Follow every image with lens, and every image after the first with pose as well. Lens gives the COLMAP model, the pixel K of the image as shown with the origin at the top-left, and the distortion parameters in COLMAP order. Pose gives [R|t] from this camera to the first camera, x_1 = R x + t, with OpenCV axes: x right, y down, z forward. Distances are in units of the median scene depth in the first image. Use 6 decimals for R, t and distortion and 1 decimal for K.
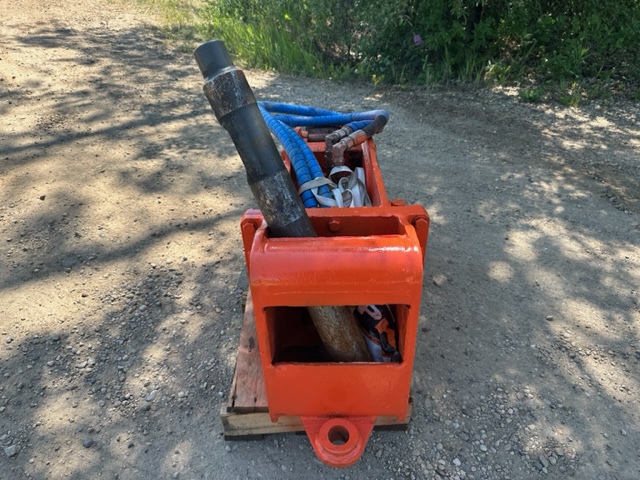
lens RADIAL K [[447.8, 0, 320.9], [0, 447.8, 241.0], [0, 0, 1]] dist [-0.024767, -0.006452]
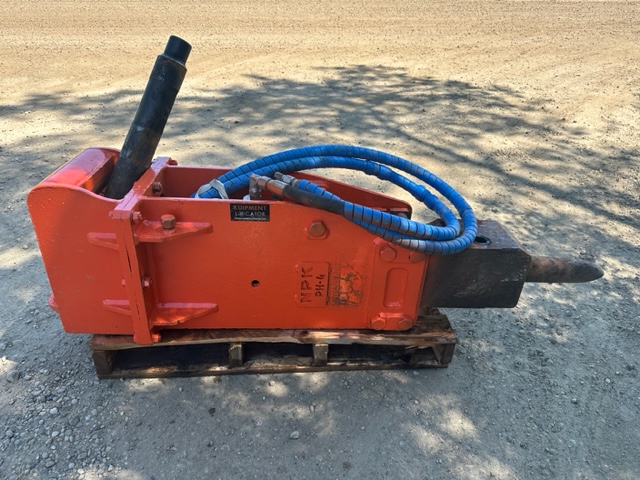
lens RADIAL K [[447.8, 0, 320.8], [0, 447.8, 239.1], [0, 0, 1]] dist [-0.024767, -0.006452]
pose [[0.062041, 0.513581, -0.855795, 0.429039], [-0.613617, 0.695880, 0.373128, -0.256077], [0.787163, 0.501981, 0.358315, 0.357573]]
